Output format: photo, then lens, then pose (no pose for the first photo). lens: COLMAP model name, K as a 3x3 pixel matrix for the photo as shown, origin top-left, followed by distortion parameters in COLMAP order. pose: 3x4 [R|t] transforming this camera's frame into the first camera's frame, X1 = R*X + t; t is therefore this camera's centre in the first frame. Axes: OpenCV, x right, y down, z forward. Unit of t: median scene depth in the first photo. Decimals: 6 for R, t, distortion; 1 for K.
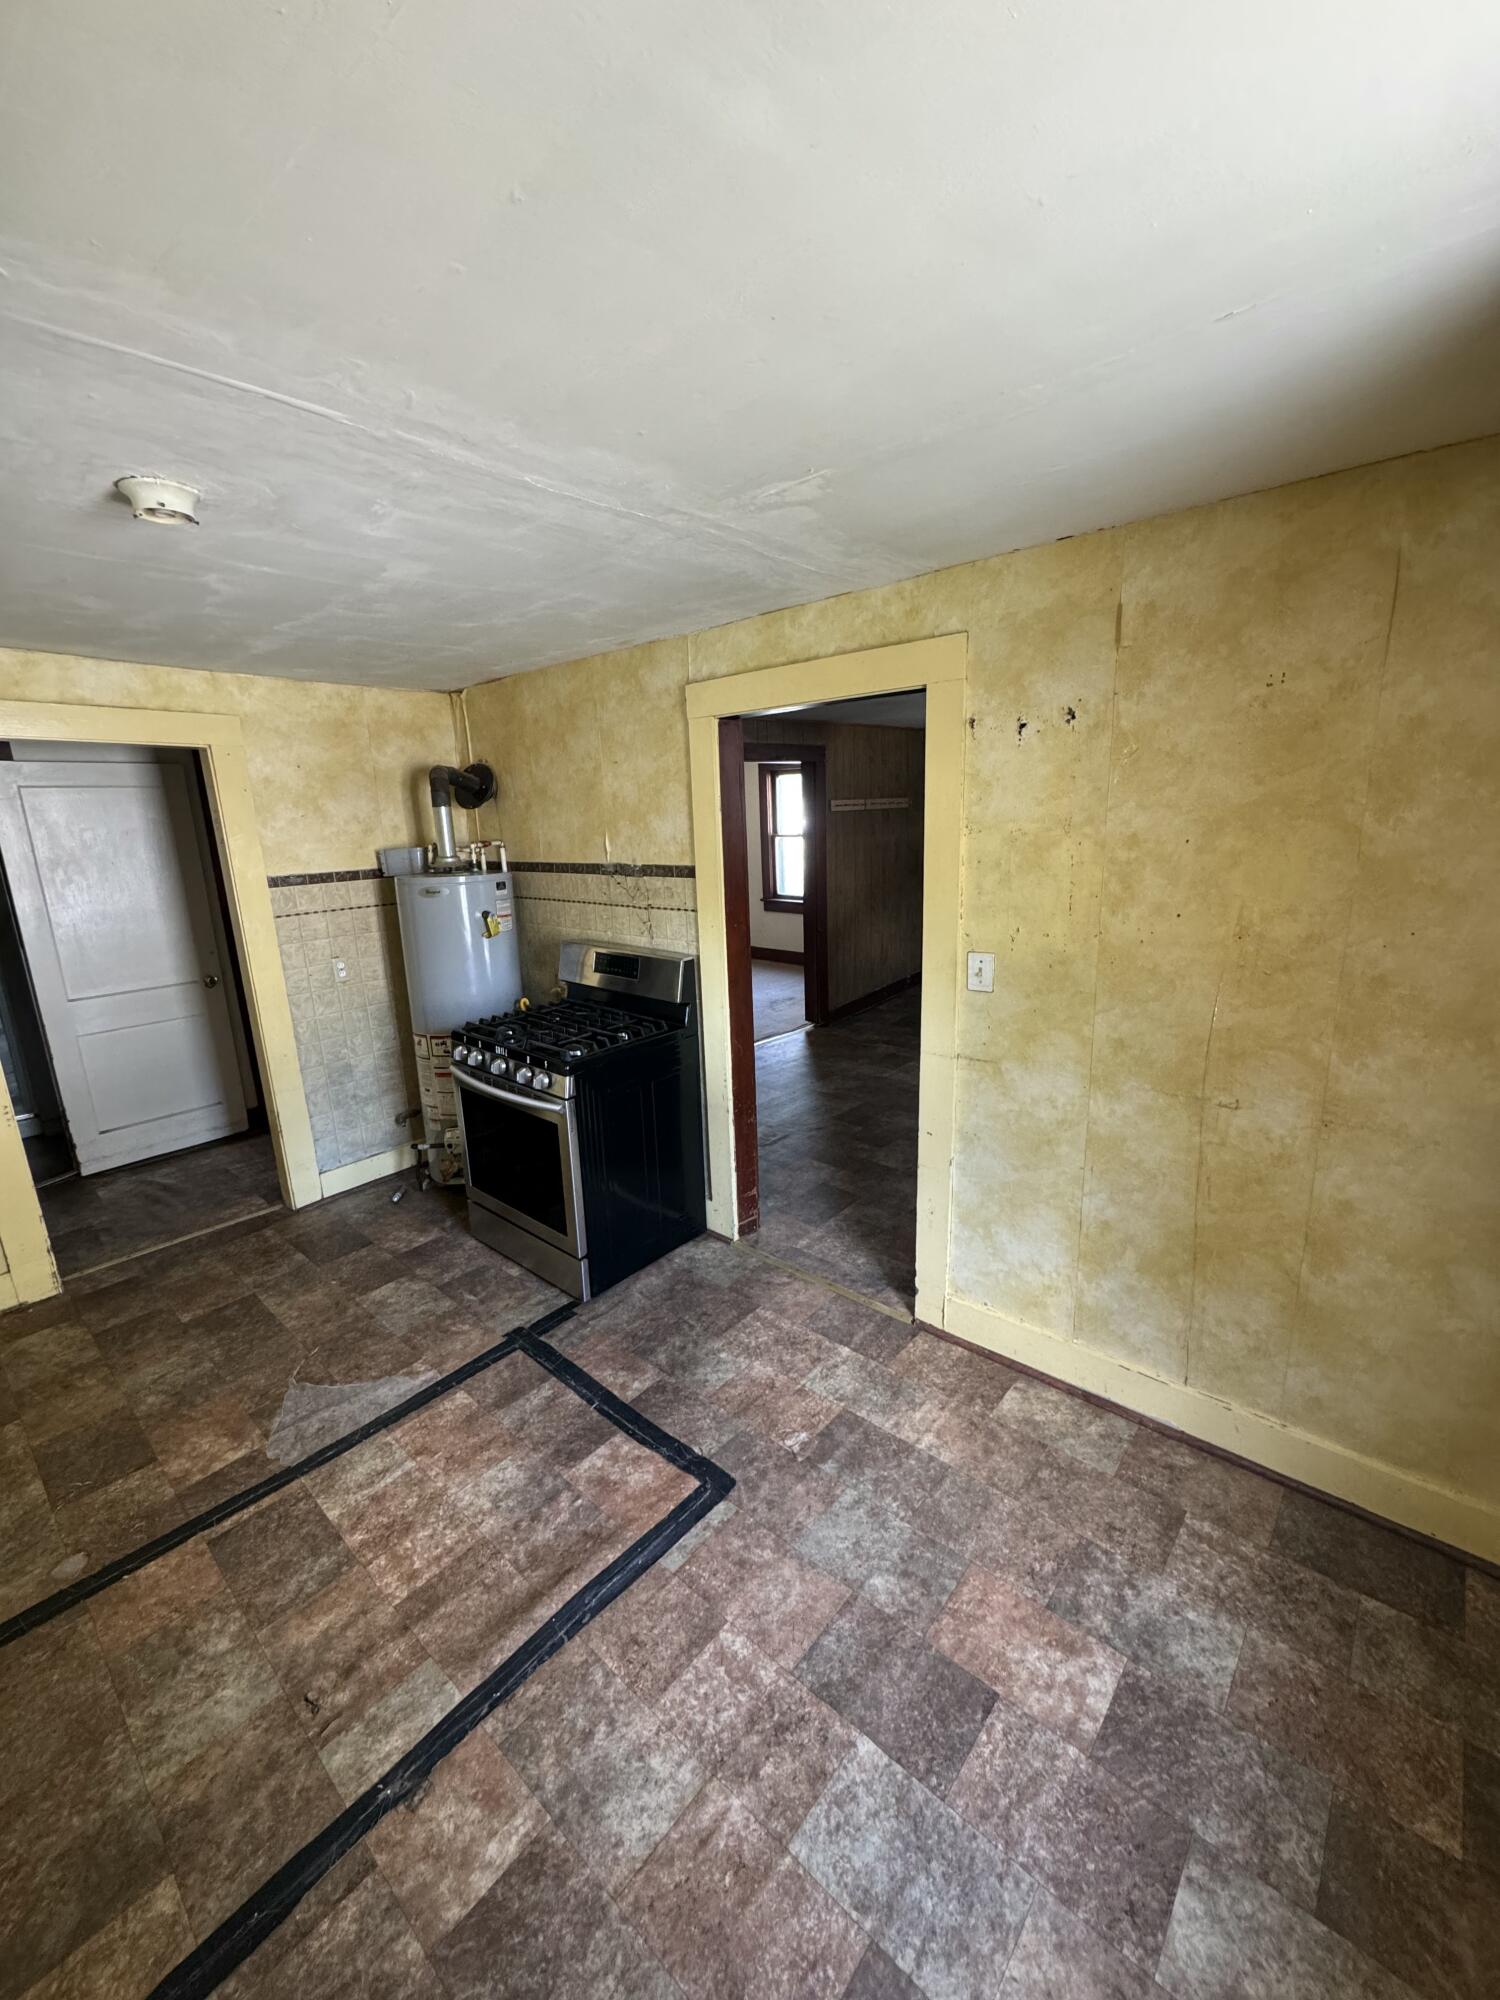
lens RADIAL K [[804.3, 0, 752.6], [0, 804.3, 1004.7], [0, 0, 1]] dist [-0.003824, 0.001377]
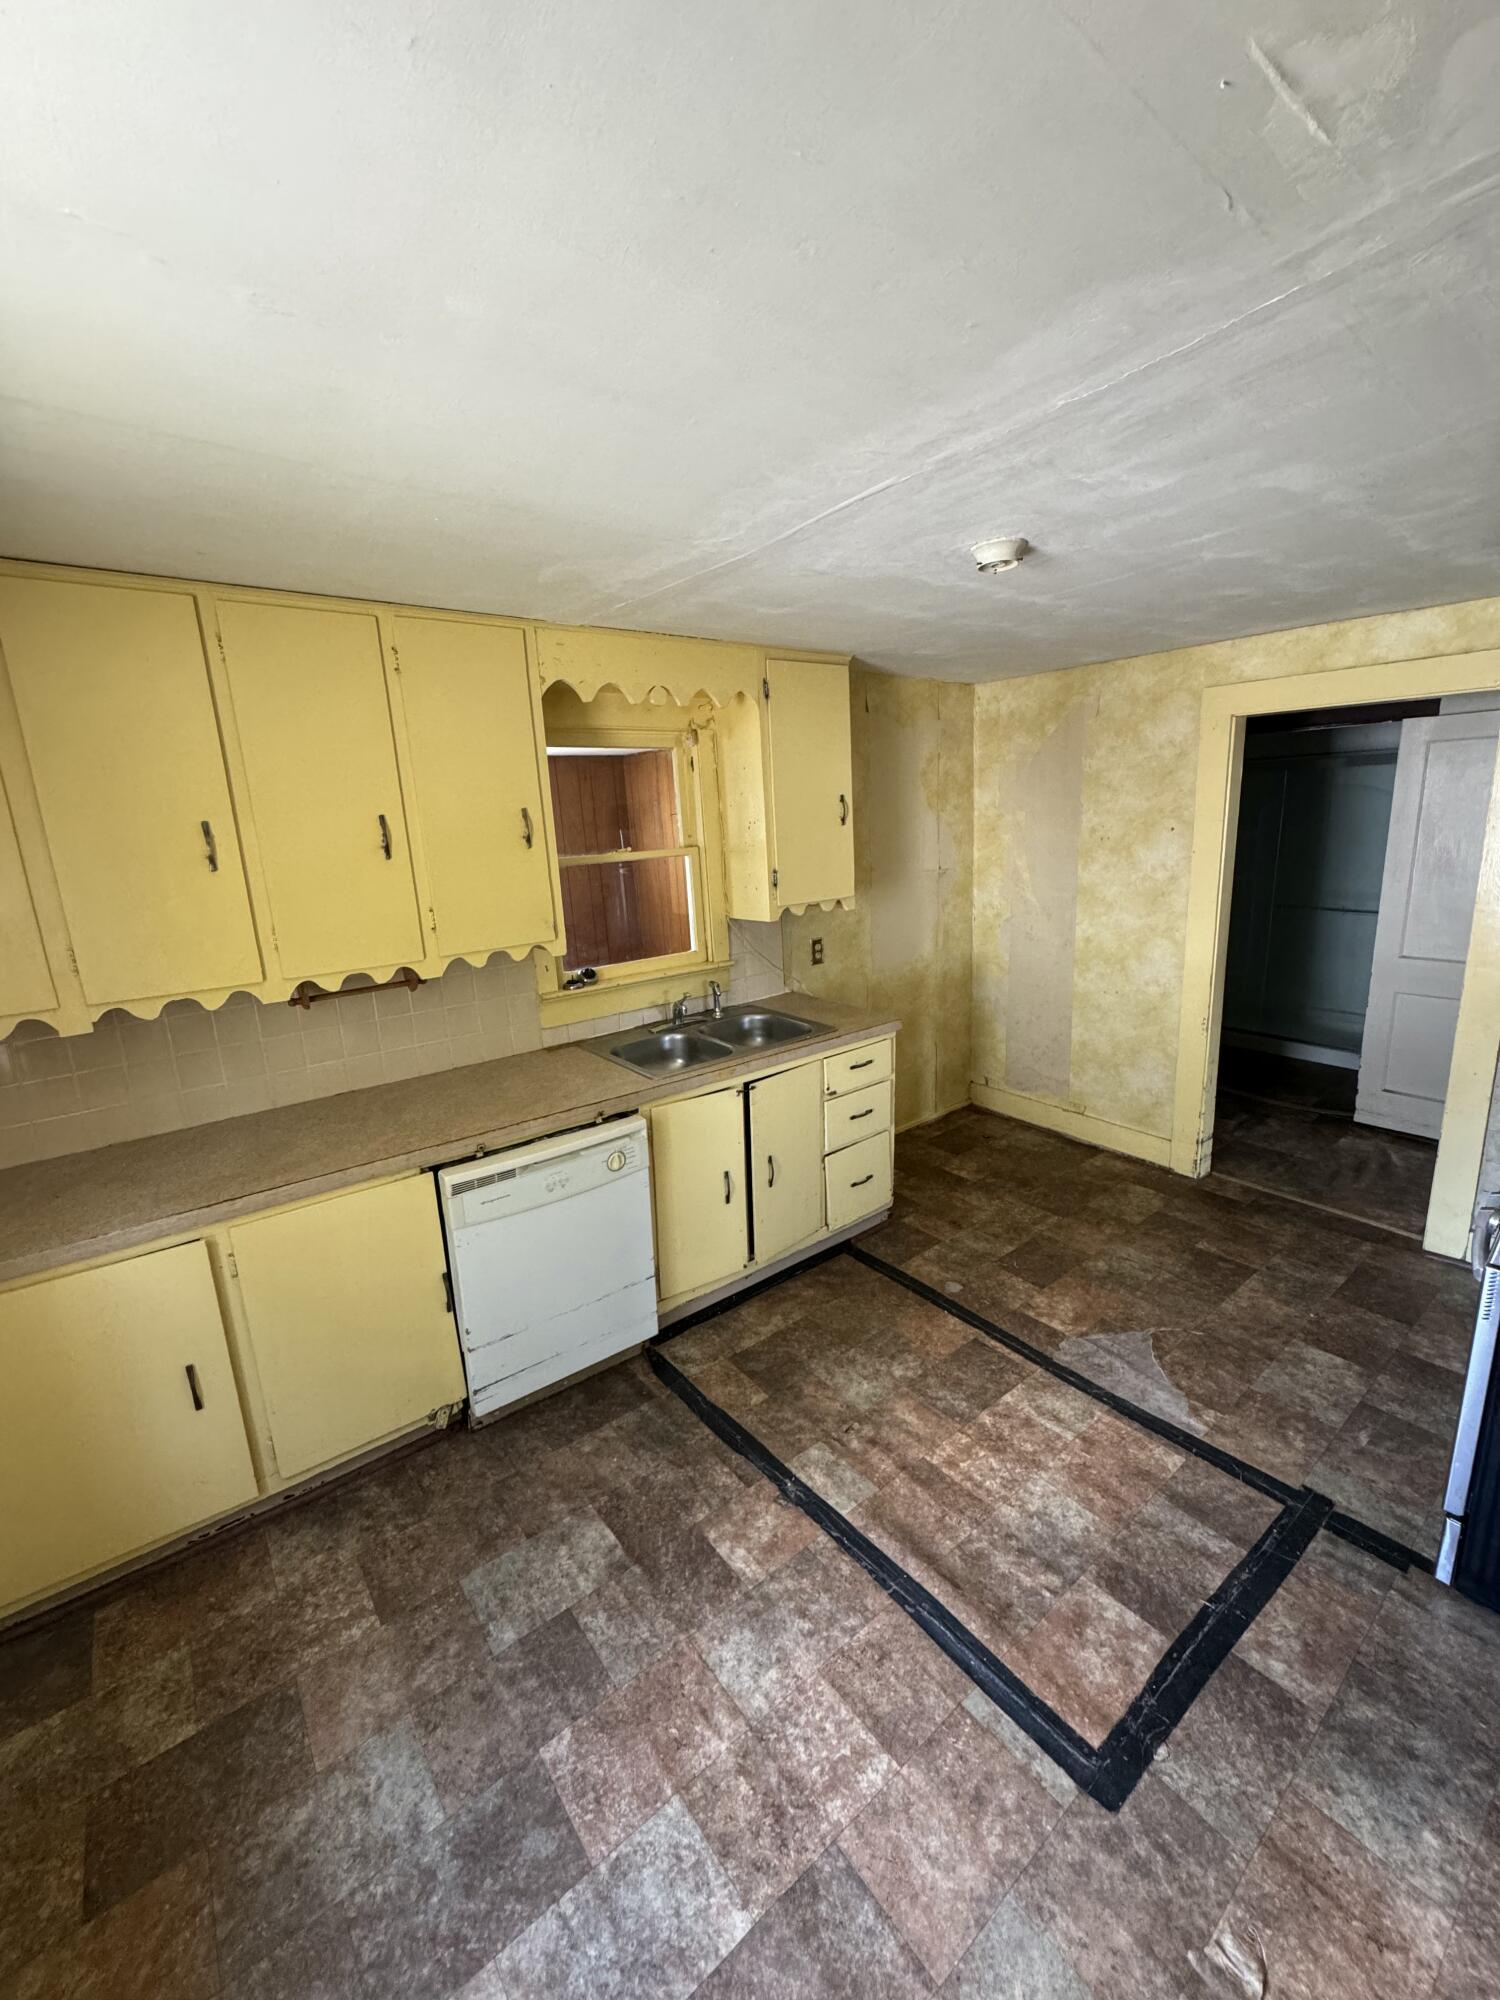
lens RADIAL K [[804.3, 0, 750.0], [0, 804.3, 1005.4], [0, 0, 1]] dist [-0.003824, 0.001377]
pose [[-0.198820, 0.262096, -0.944339, 0.604844], [-0.179406, 0.937560, 0.297986, -0.220182], [0.963475, 0.228666, -0.139384, 0.794143]]
